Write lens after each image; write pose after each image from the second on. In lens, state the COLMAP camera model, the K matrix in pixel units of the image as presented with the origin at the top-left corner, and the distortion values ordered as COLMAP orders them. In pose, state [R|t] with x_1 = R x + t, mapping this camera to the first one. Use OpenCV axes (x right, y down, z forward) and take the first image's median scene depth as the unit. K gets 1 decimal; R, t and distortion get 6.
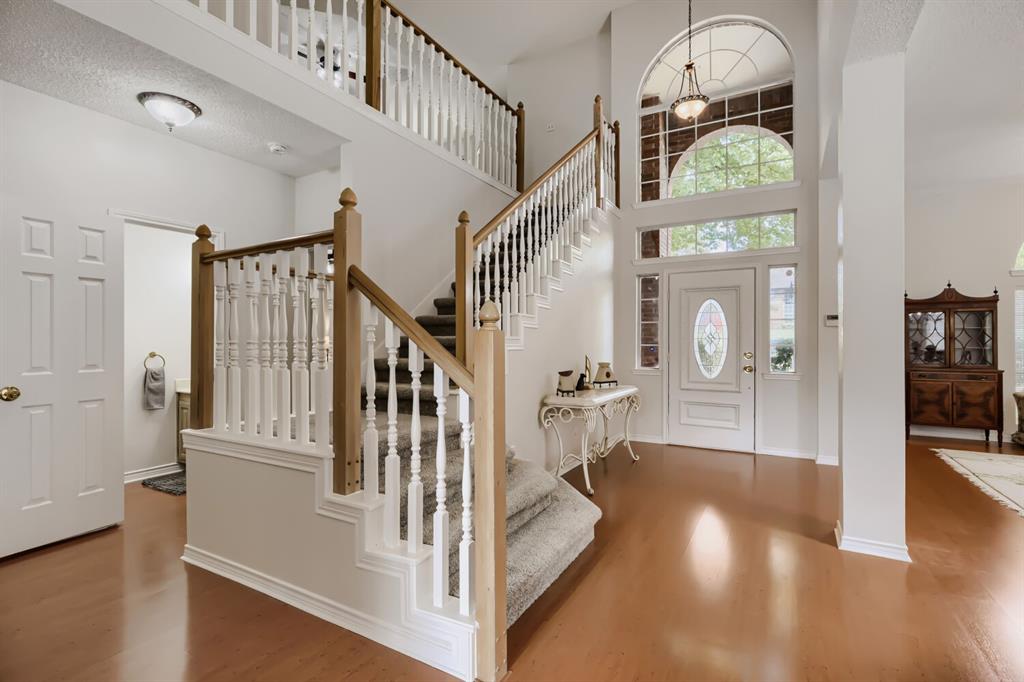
lens RADIAL K [[454.0, 0, 514.4], [0, 454.0, 340.0], [0, 0, 1]] dist [0.000594, -0.003210]
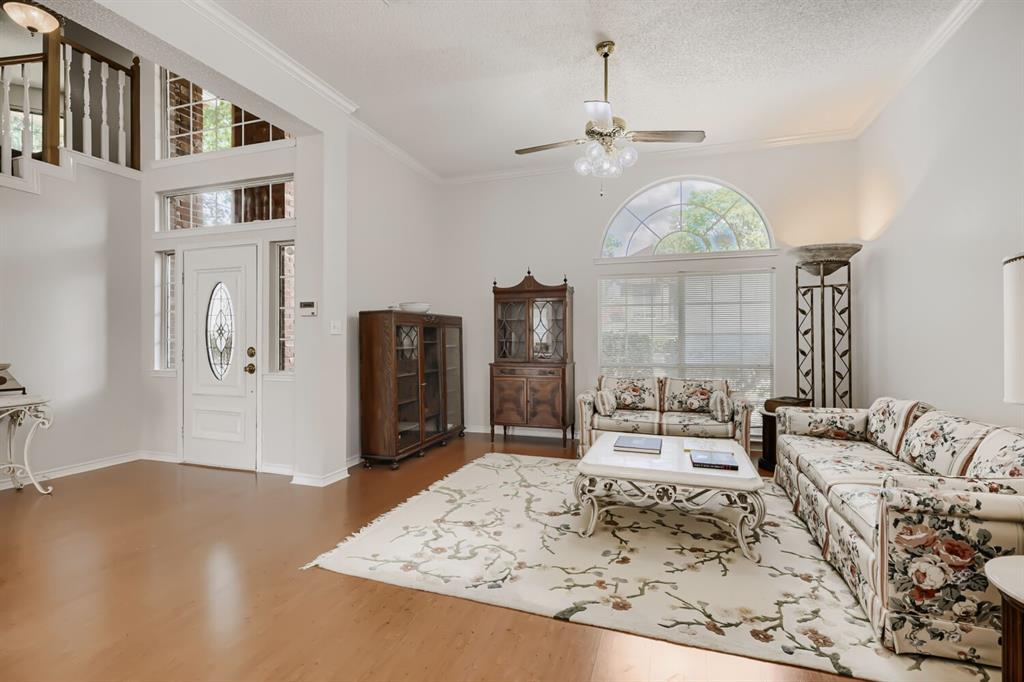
lens RADIAL K [[463.7, 0, 508.4], [0, 463.7, 337.5], [0, 0, 1]] dist [-0.000723, -0.000267]
pose [[0.979844, -0.004236, 0.199721, 0.757340], [0.002380, 0.999952, 0.009532, 0.001864], [-0.199751, -0.008864, 0.979807, 0.088955]]
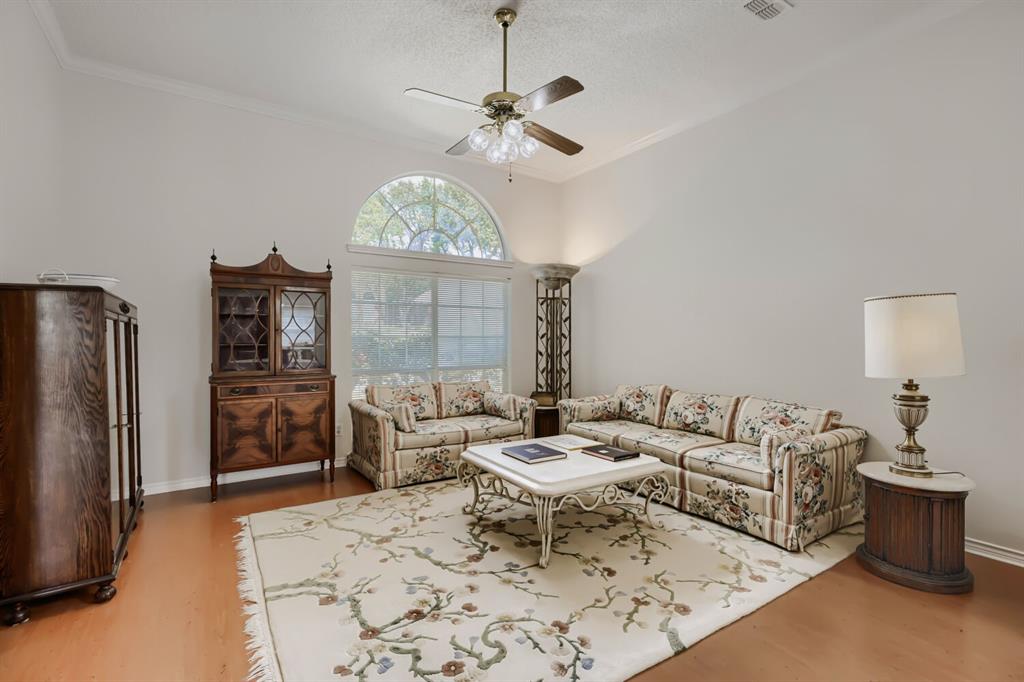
lens RADIAL K [[475.9, 0, 515.6], [0, 475.9, 340.8], [0, 0, 1]] dist [-0.001413, -0.000184]
pose [[0.440089, -0.004543, 0.897943, 0.512872], [-0.006727, 0.999942, 0.008355, 0.003599], [-0.897929, -0.009717, 0.440033, 0.397385]]
